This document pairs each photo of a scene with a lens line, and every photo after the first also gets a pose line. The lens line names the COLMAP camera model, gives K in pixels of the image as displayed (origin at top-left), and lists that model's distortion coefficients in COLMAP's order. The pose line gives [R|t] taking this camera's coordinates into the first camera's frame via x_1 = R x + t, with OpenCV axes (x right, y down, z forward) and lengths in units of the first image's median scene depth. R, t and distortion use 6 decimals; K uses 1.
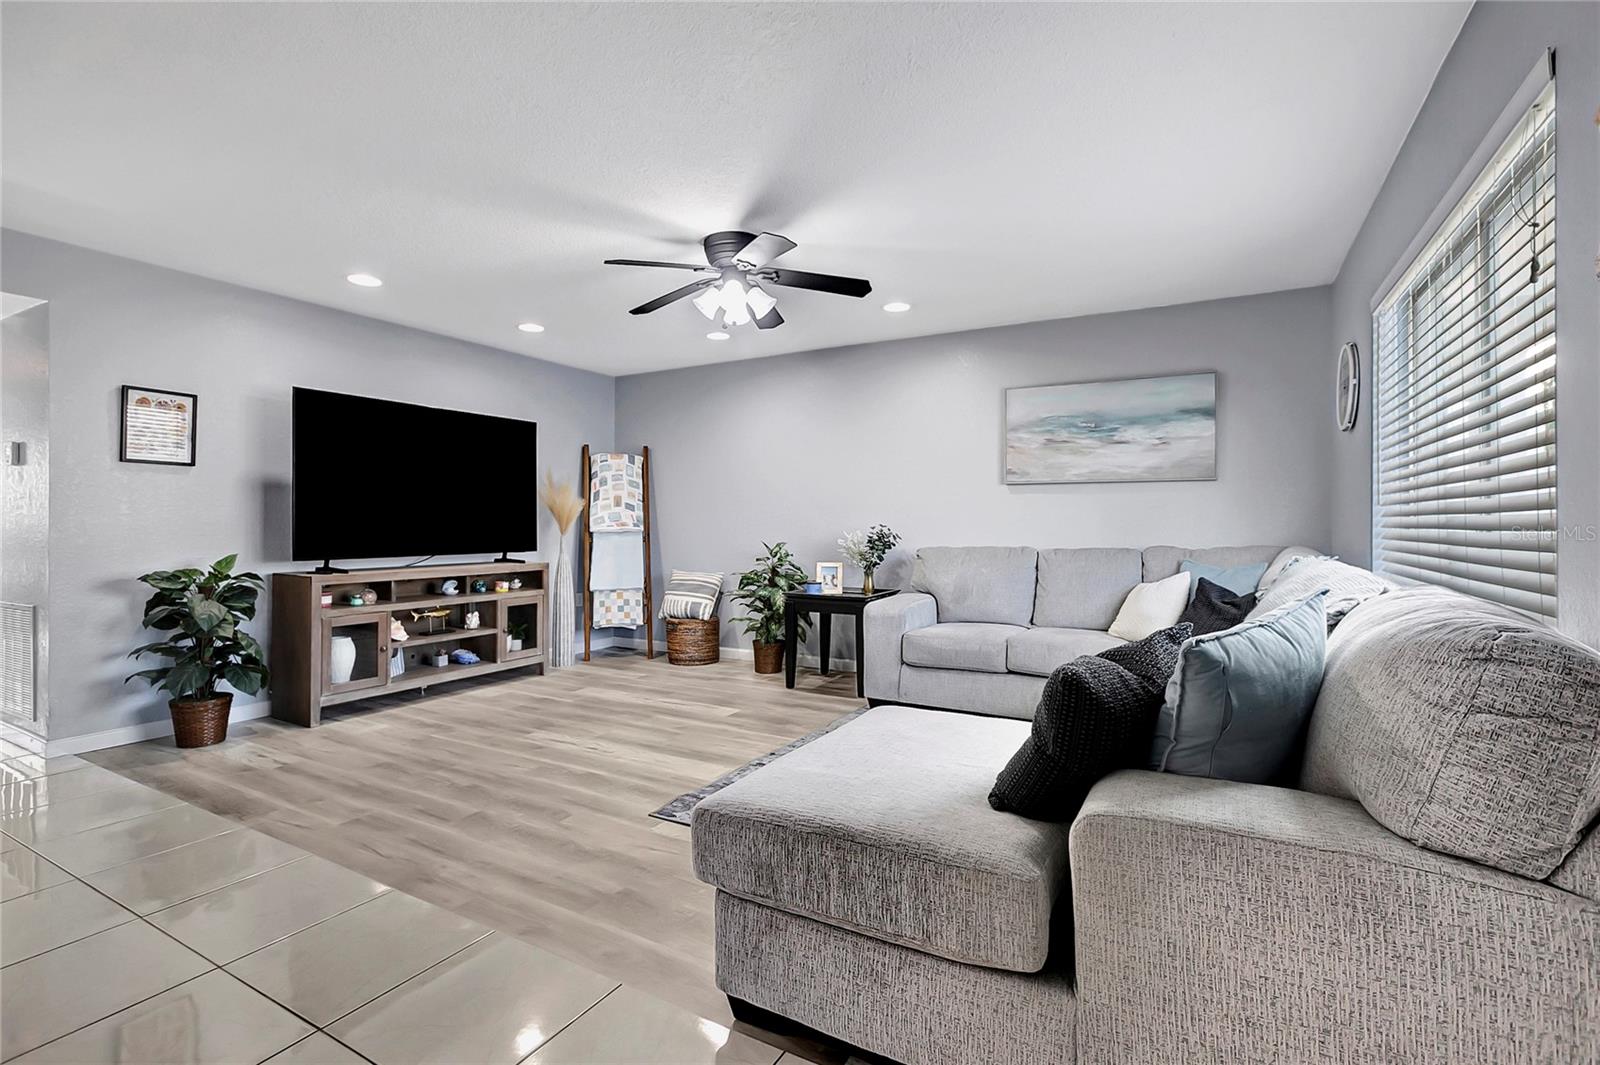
lens RADIAL K [[738.6, 0, 801.0], [0, 738.6, 513.8], [0, 0, 1]] dist [-0.029187, 0.000198]
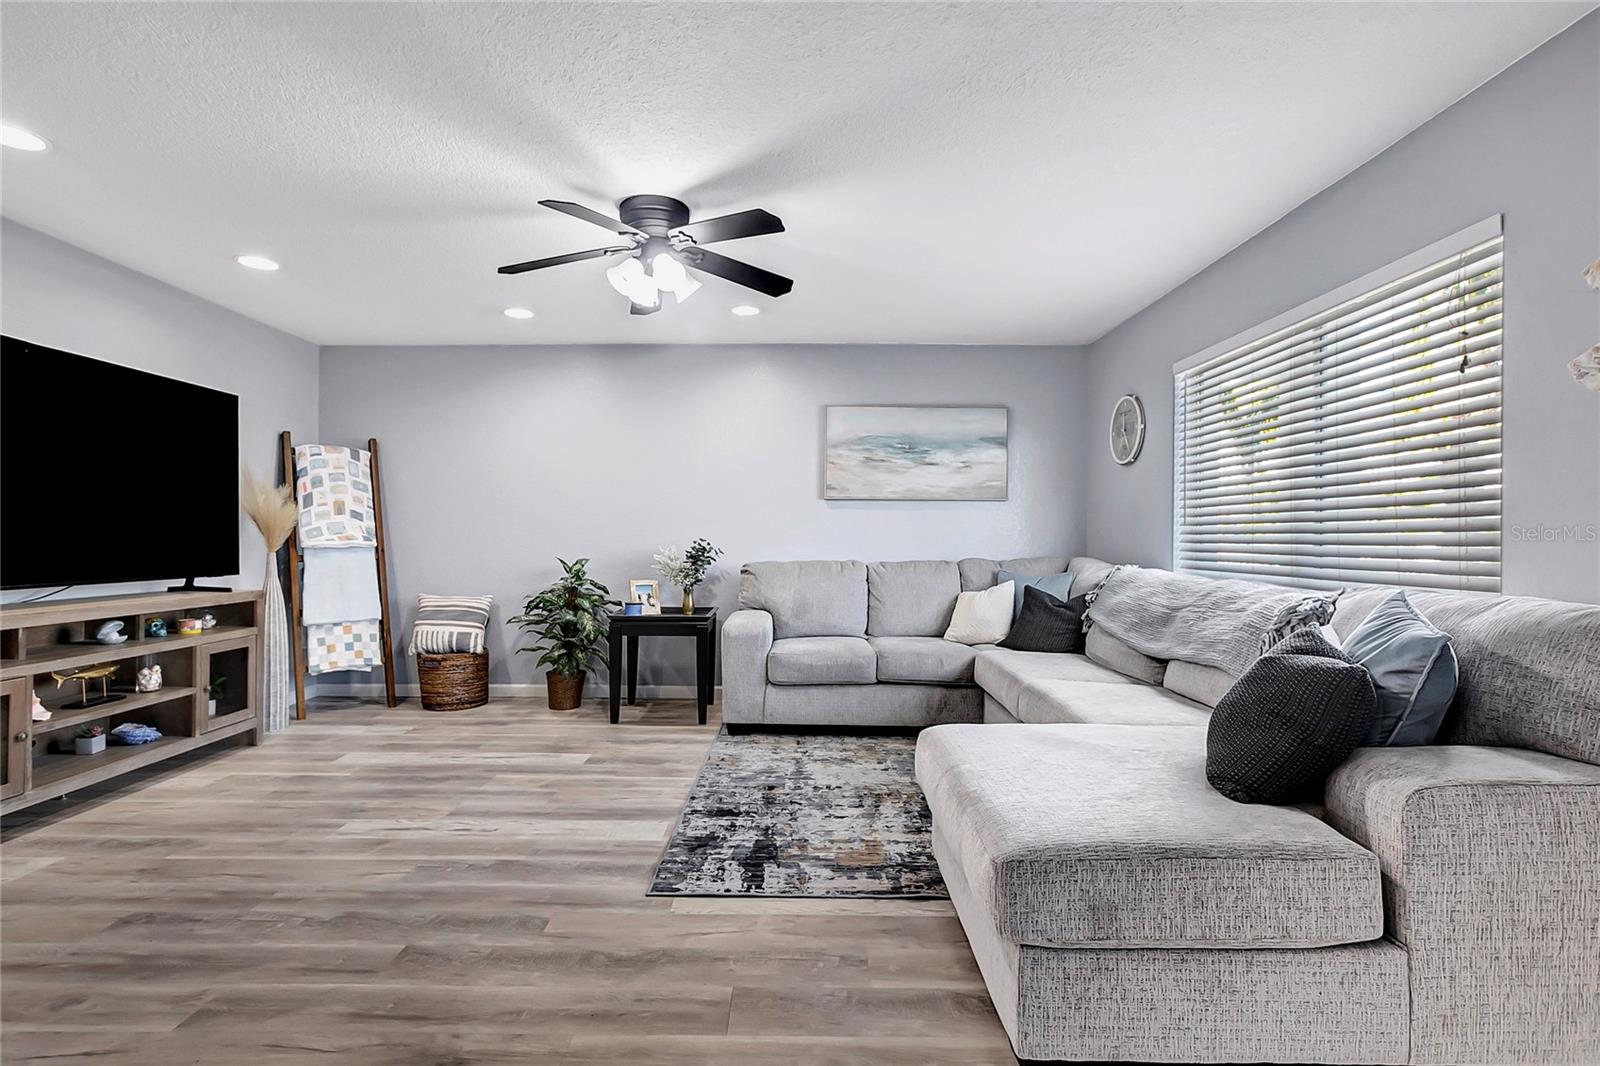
lens RADIAL K [[748.7, 0, 796.2], [0, 748.7, 532.5], [0, 0, 1]] dist [-0.028026, 0.014958]
pose [[0.874390, 0.004625, 0.485202, -0.249434], [-0.008713, 0.999943, 0.006170, -0.000085], [-0.485145, -0.009623, 0.874381, 0.106799]]
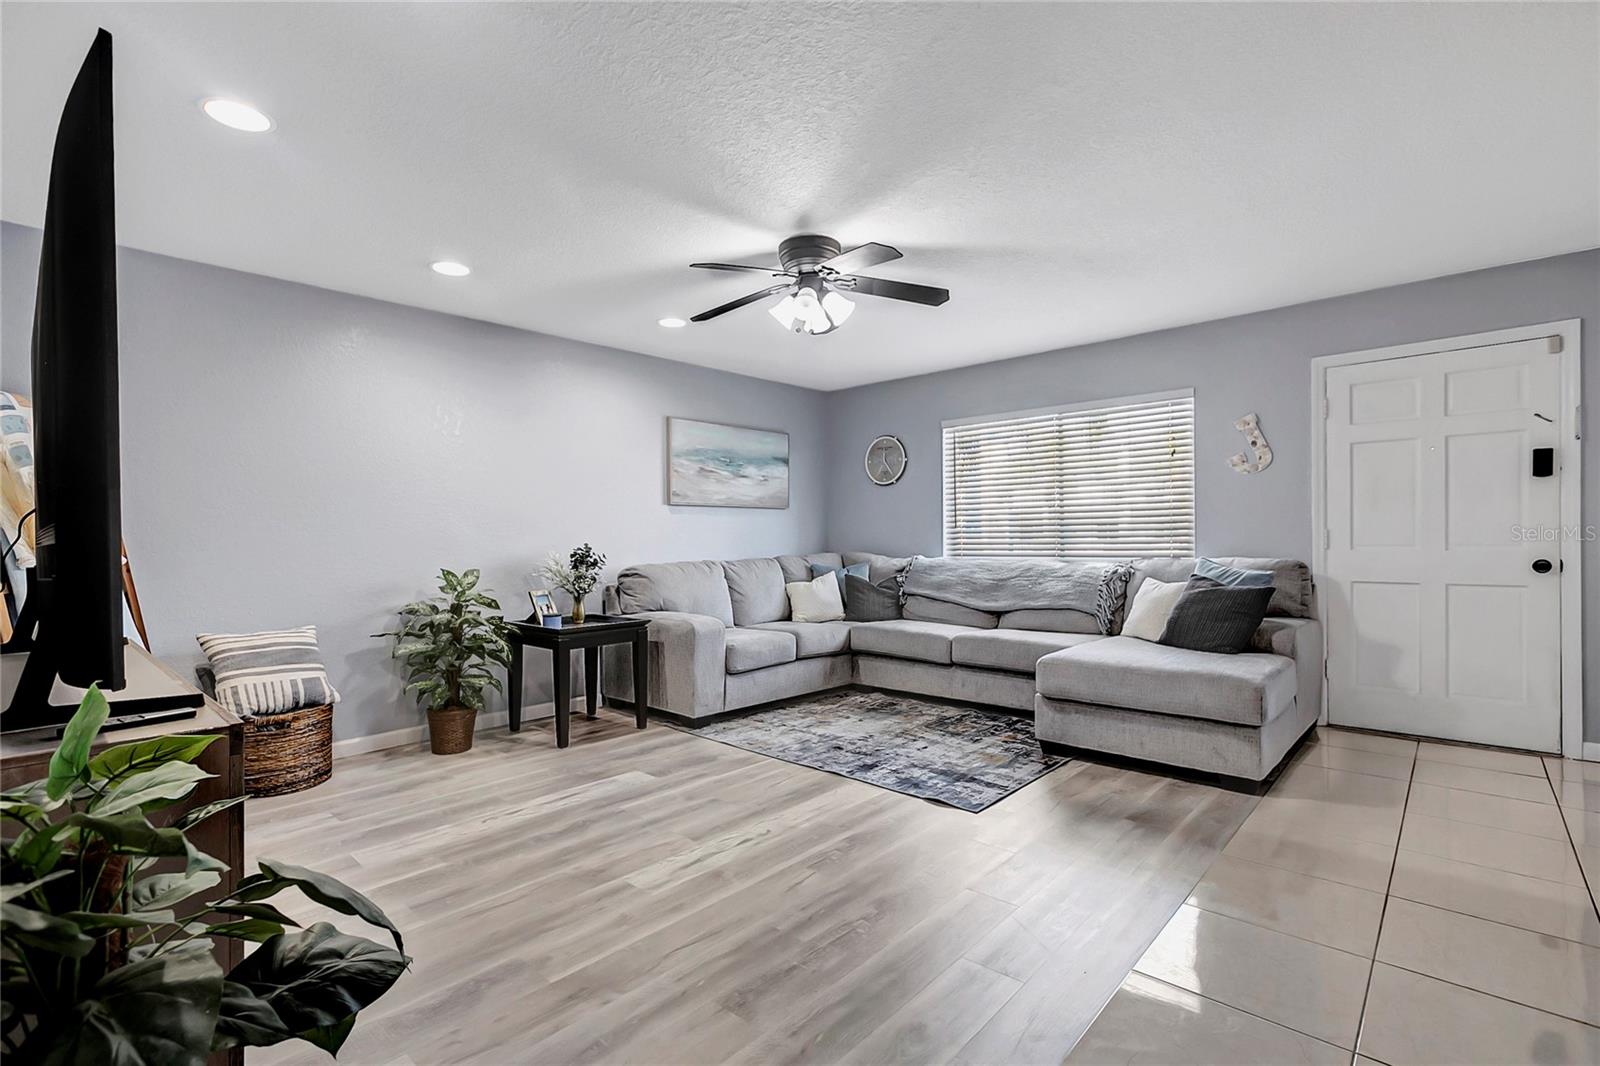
lens RADIAL K [[732.9, 0, 794.3], [0, 732.9, 534.5], [0, 0, 1]] dist [-0.028520, 0.012627]
pose [[0.236531, 0.000189, 0.971624, -0.697289], [-0.000116, 1.000000, -0.000166, 0.003936], [-0.971624, -0.000074, 0.236531, 0.541586]]
